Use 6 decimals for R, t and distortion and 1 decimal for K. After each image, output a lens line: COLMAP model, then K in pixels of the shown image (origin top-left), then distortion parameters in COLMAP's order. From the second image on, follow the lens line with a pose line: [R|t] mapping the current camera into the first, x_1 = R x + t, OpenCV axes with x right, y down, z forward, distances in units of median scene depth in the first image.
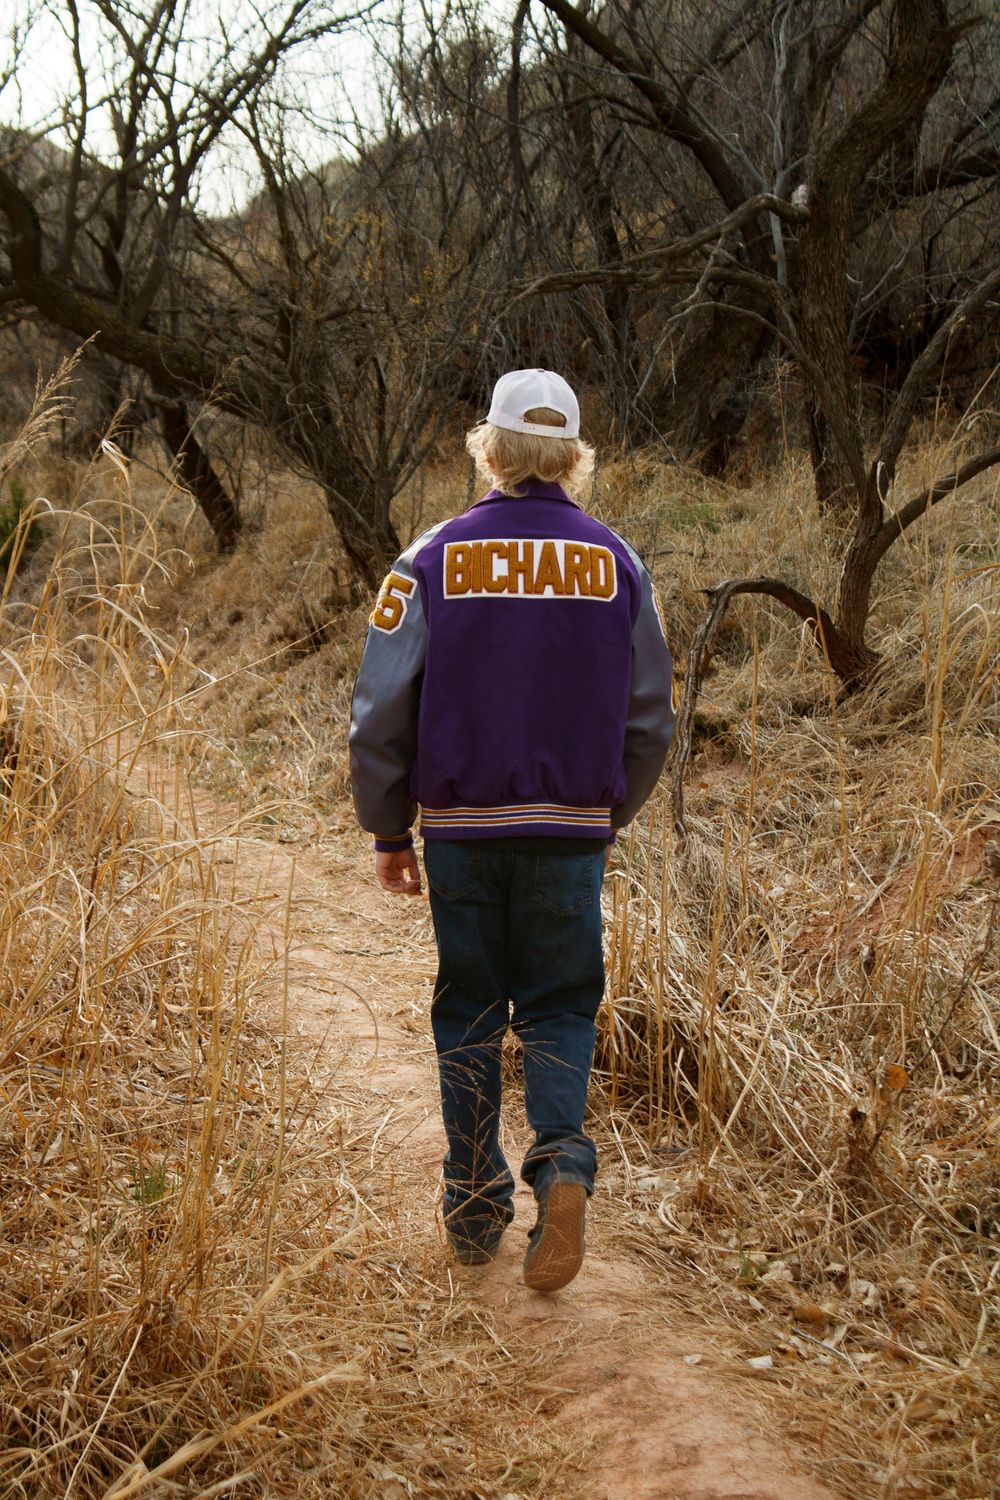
lens RADIAL K [[2844.1, 0, 500.0], [0, 2844.1, 750.0], [0, 0, 1]] dist [-0.017278, -0.046273]
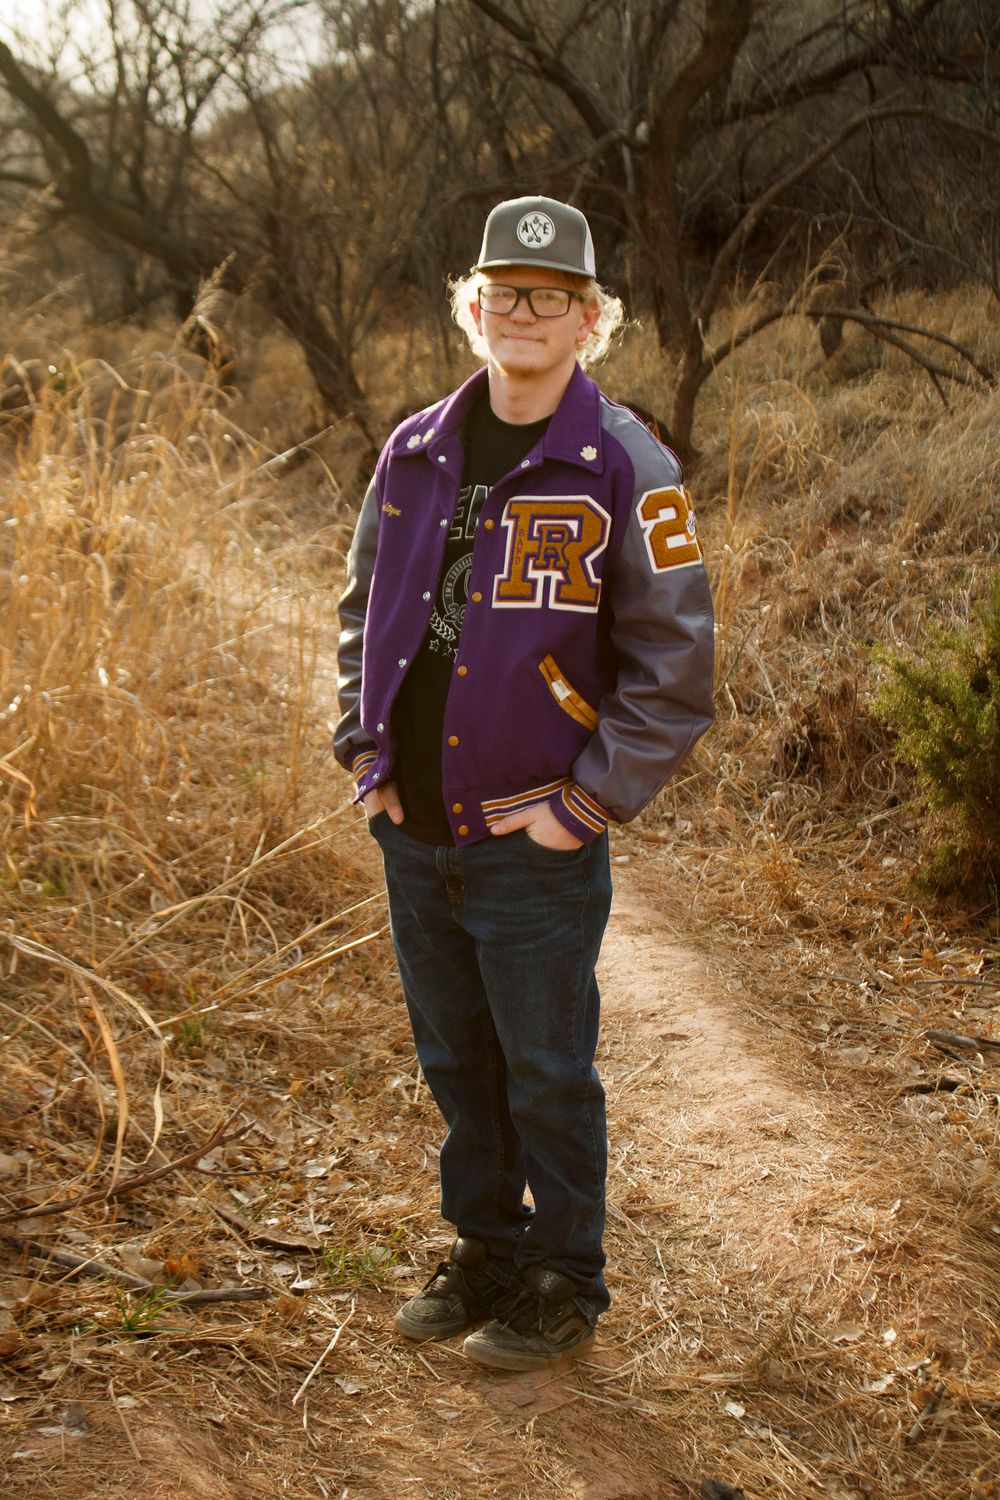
lens RADIAL K [[2499.1, 0, 500.0], [0, 2499.1, 750.0], [0, 0, 1]] dist [-0.010364, 0.080137]
pose [[0.999029, -0.026046, 0.035526, -0.019022], [0.023543, 0.997329, 0.069139, 0.027121], [-0.037232, -0.068235, 0.996974, -0.281912]]
